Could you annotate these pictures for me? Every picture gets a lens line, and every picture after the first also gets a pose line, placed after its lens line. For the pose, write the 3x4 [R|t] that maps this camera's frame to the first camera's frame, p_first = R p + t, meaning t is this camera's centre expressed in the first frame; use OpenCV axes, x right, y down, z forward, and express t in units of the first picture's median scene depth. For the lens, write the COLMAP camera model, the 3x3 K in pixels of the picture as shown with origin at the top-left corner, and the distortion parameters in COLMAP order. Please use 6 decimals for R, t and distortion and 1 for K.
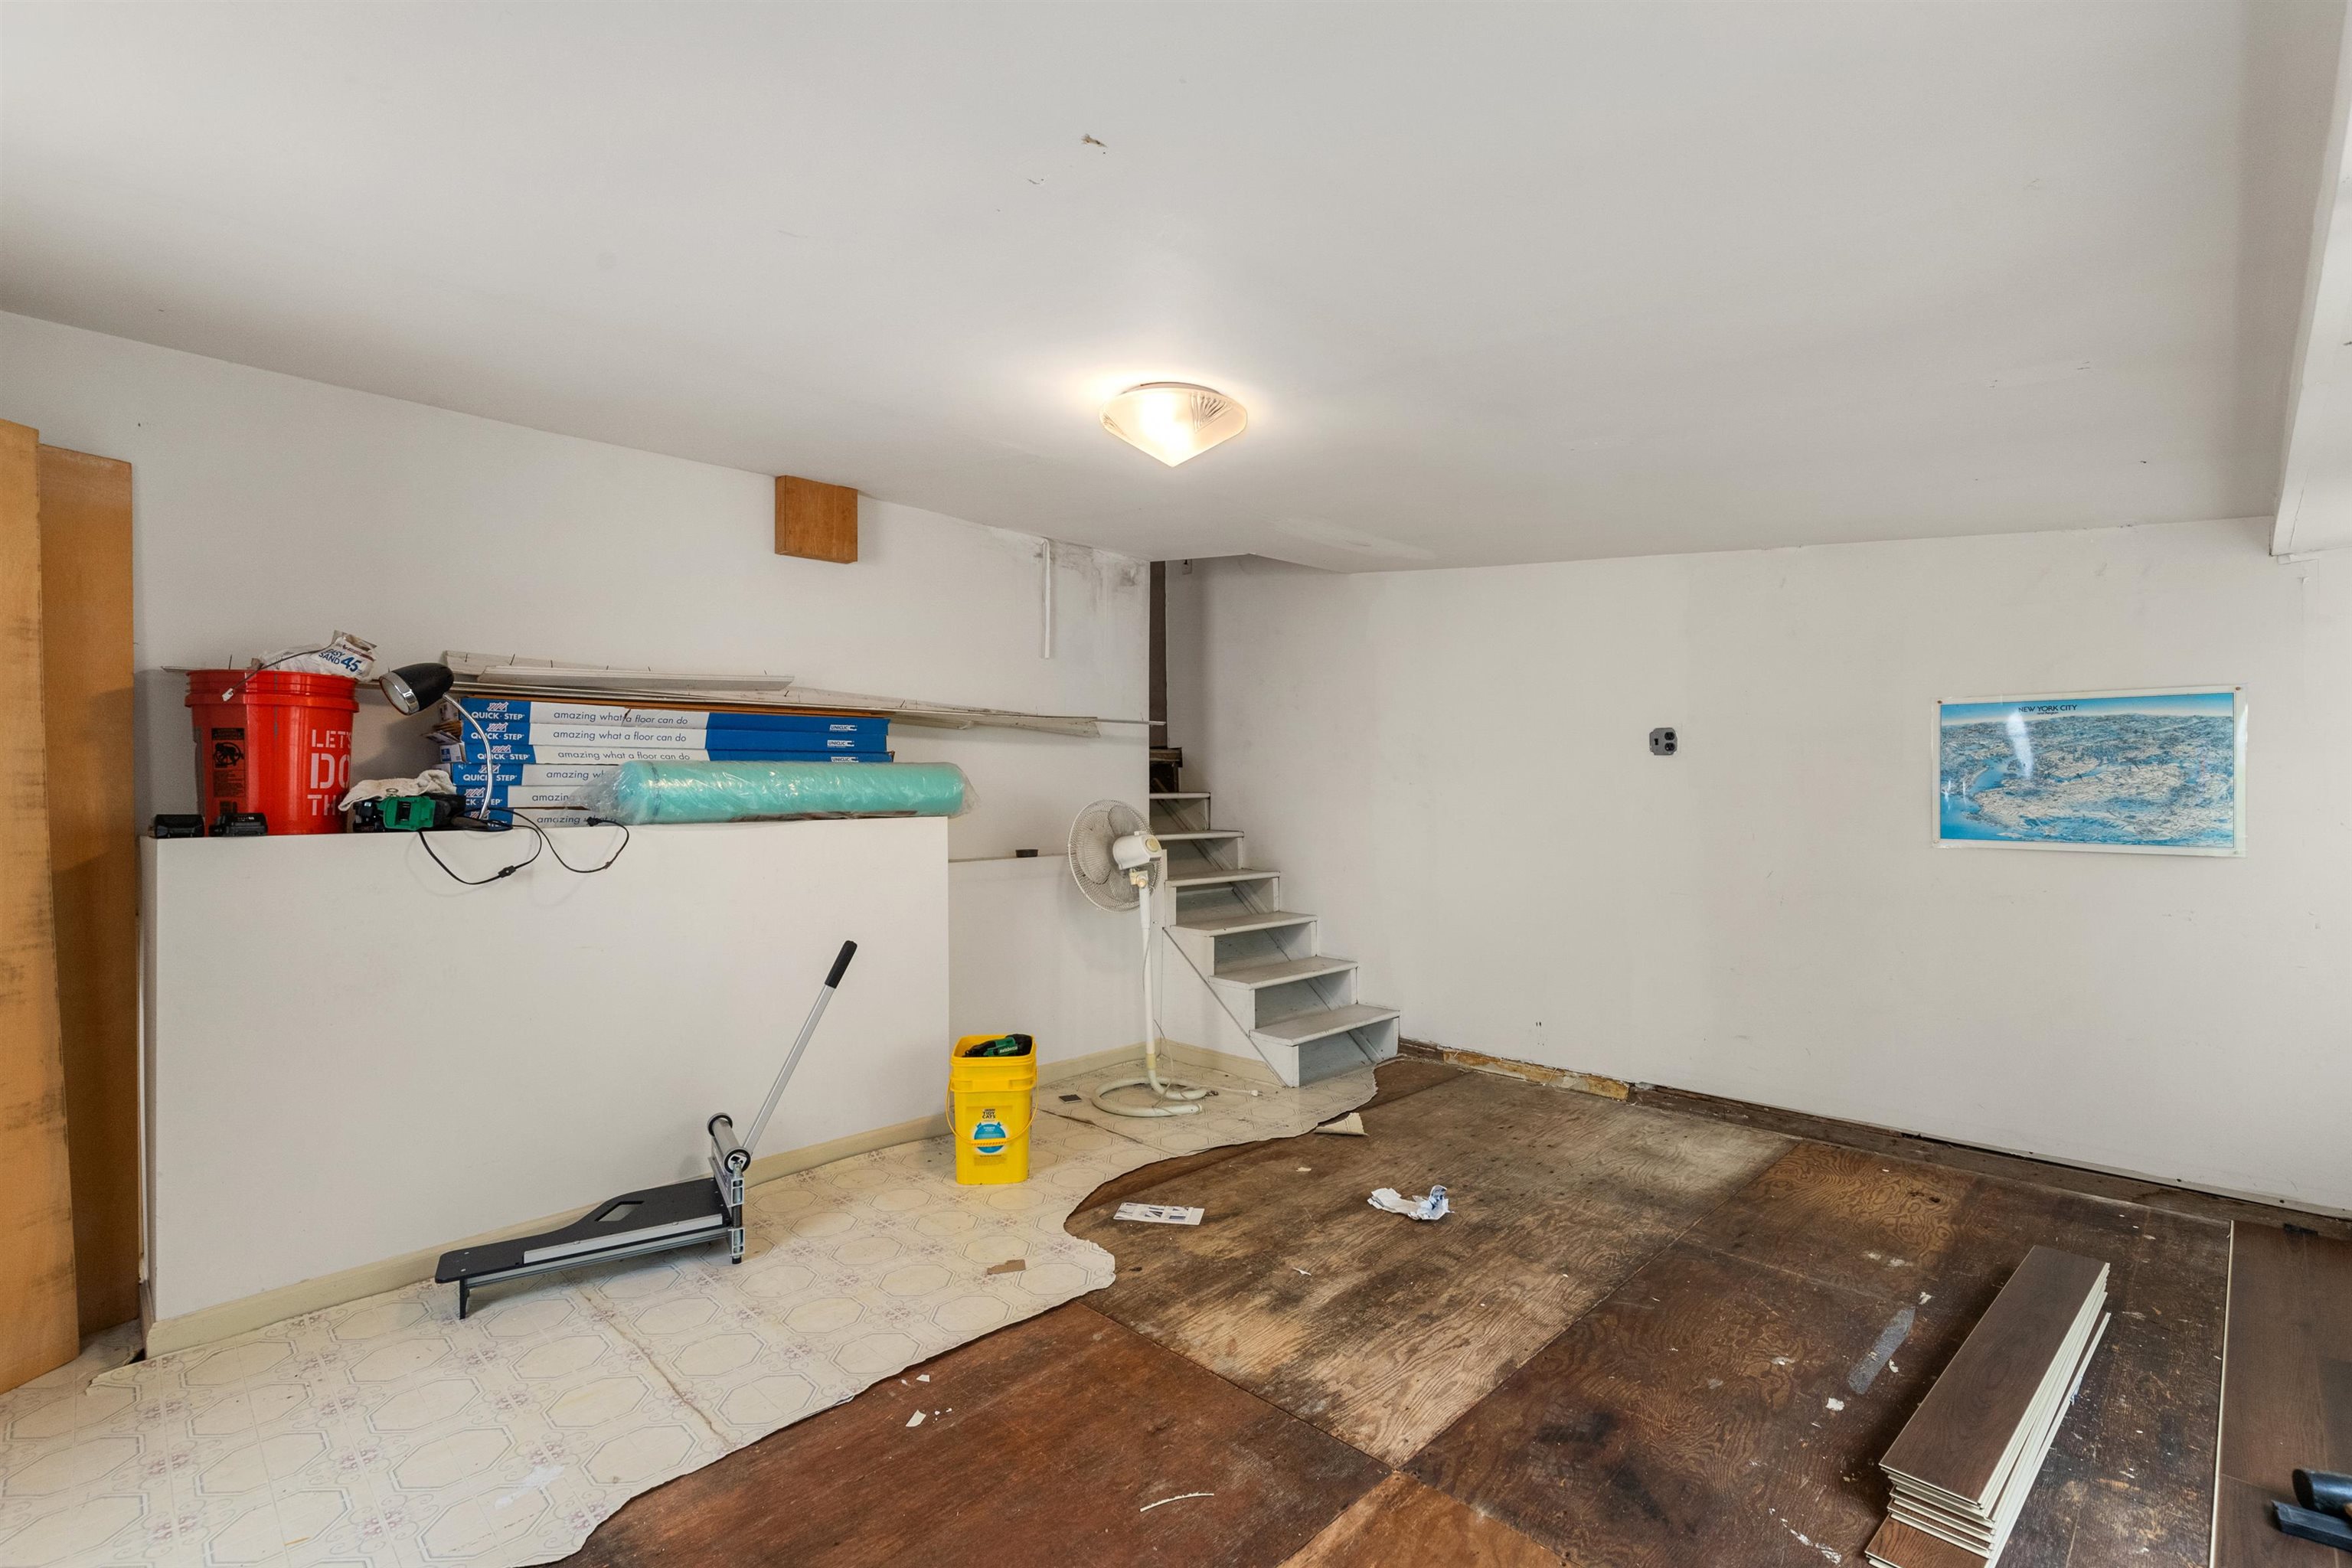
lens RADIAL K [[1066.0, 0, 1170.7], [0, 1066.0, 790.3], [0, 0, 1]] dist [0.003511, 0.000116]
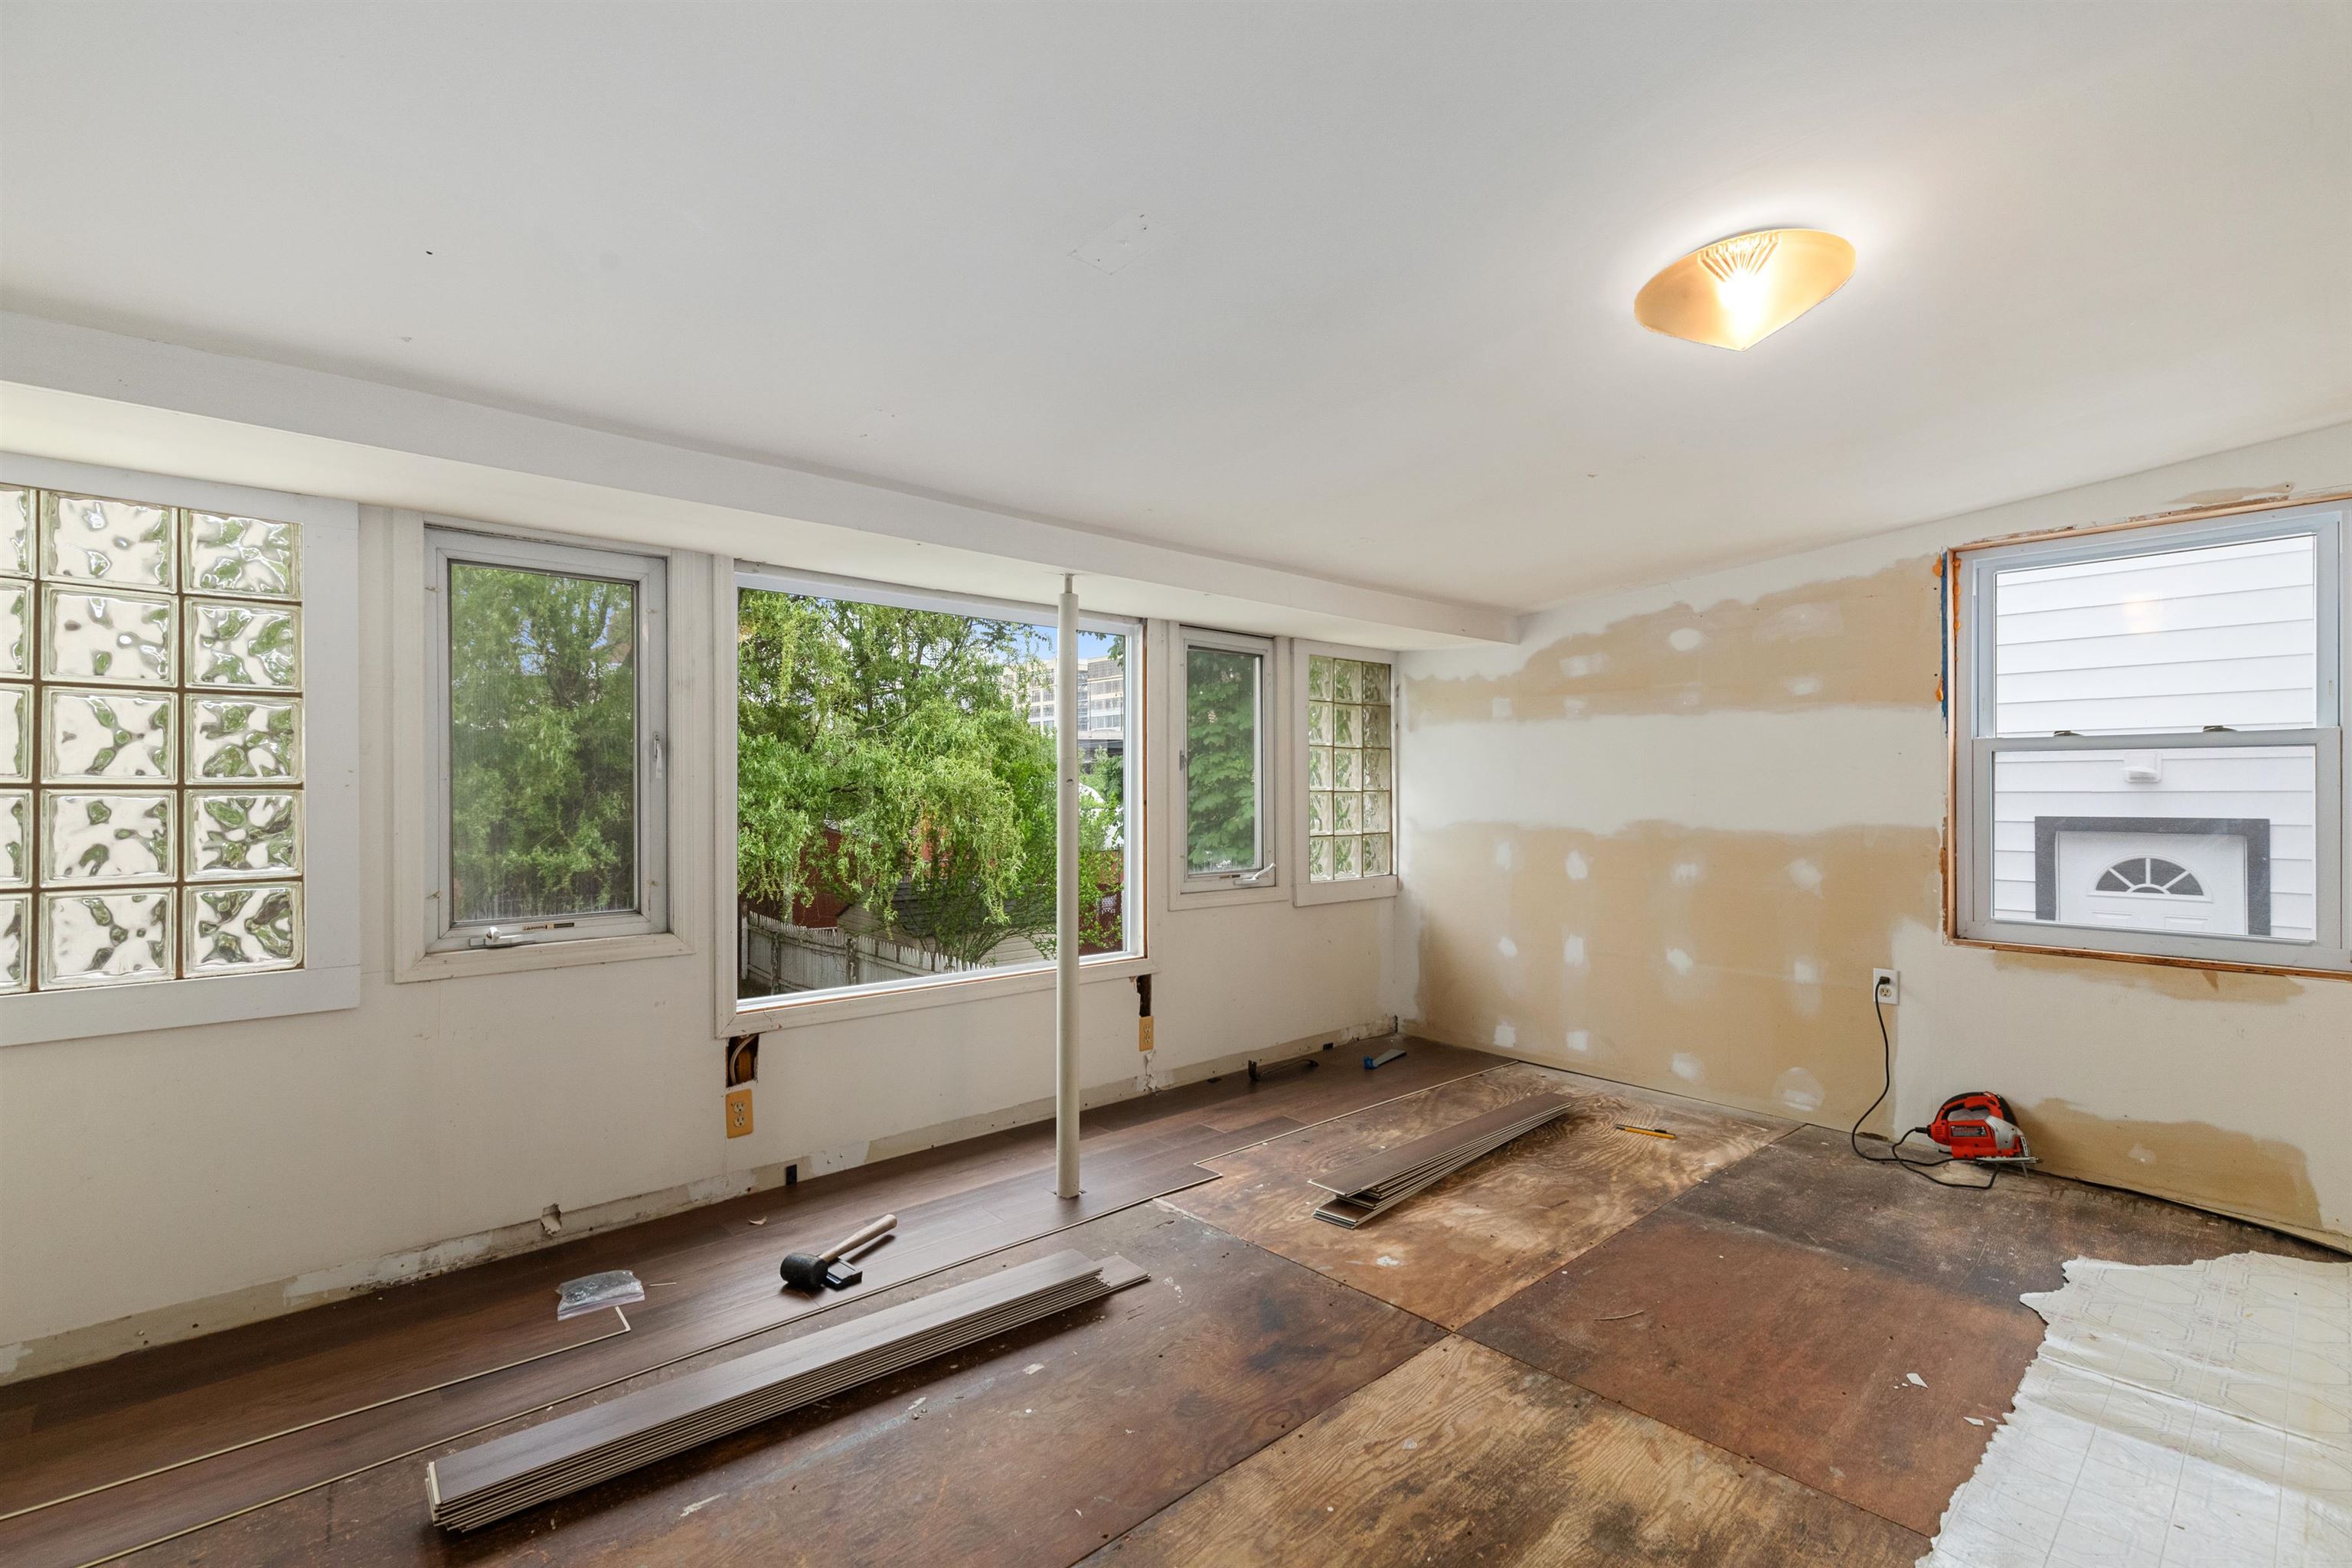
lens RADIAL K [[1066.0, 0, 1180.6], [0, 1066.0, 788.5], [0, 0, 1]] dist [0.003511, 0.000116]
pose [[-0.999186, 0.008857, 0.039351, 0.404293], [0.008808, 0.999960, -0.001436, 0.004392], [-0.039362, -0.001088, -0.999224, 1.924609]]
